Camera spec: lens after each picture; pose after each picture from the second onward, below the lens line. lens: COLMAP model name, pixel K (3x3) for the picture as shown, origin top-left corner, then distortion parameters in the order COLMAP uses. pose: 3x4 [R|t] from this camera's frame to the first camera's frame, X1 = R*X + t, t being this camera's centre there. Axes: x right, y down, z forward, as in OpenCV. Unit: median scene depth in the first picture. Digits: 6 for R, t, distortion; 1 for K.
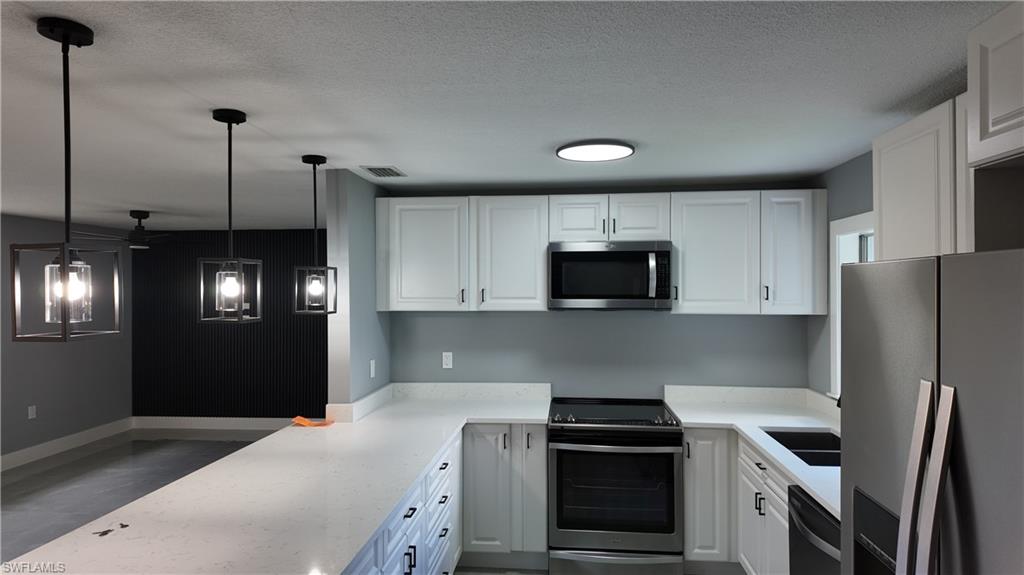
lens RADIAL K [[596.4, 0, 512.0], [0, 596.4, 287.5], [0, 0, 1]] dist [0.096803, -0.116836]
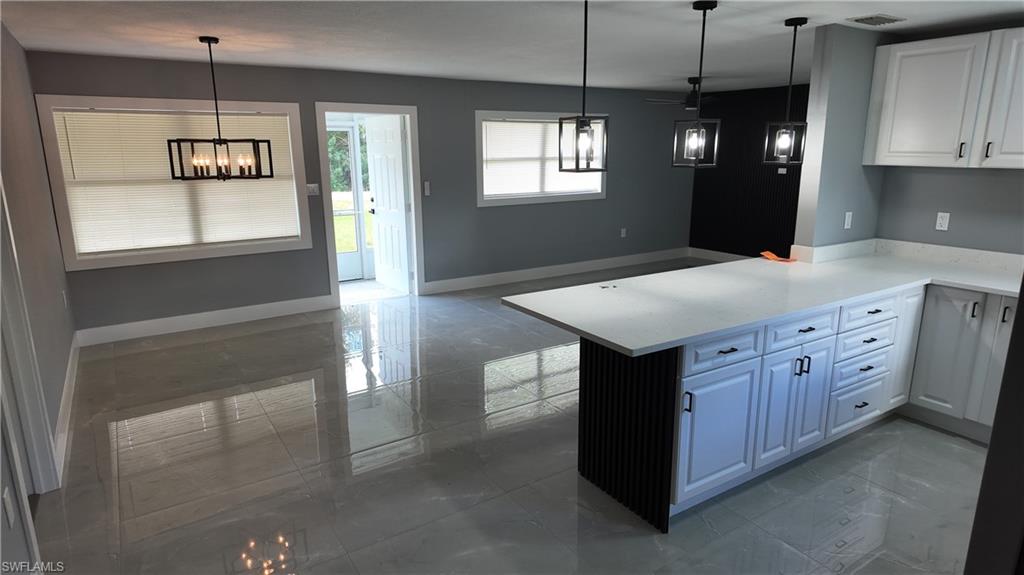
lens RADIAL K [[602.6, 0, 510.4], [0, 602.6, 284.7], [0, 0, 1]] dist [0.030168, -0.033682]
pose [[0.621978, 0.177163, -0.762730, 0.251037], [0.001736, 0.973754, 0.227595, 0.002465], [0.783033, -0.142883, 0.605346, -0.132549]]
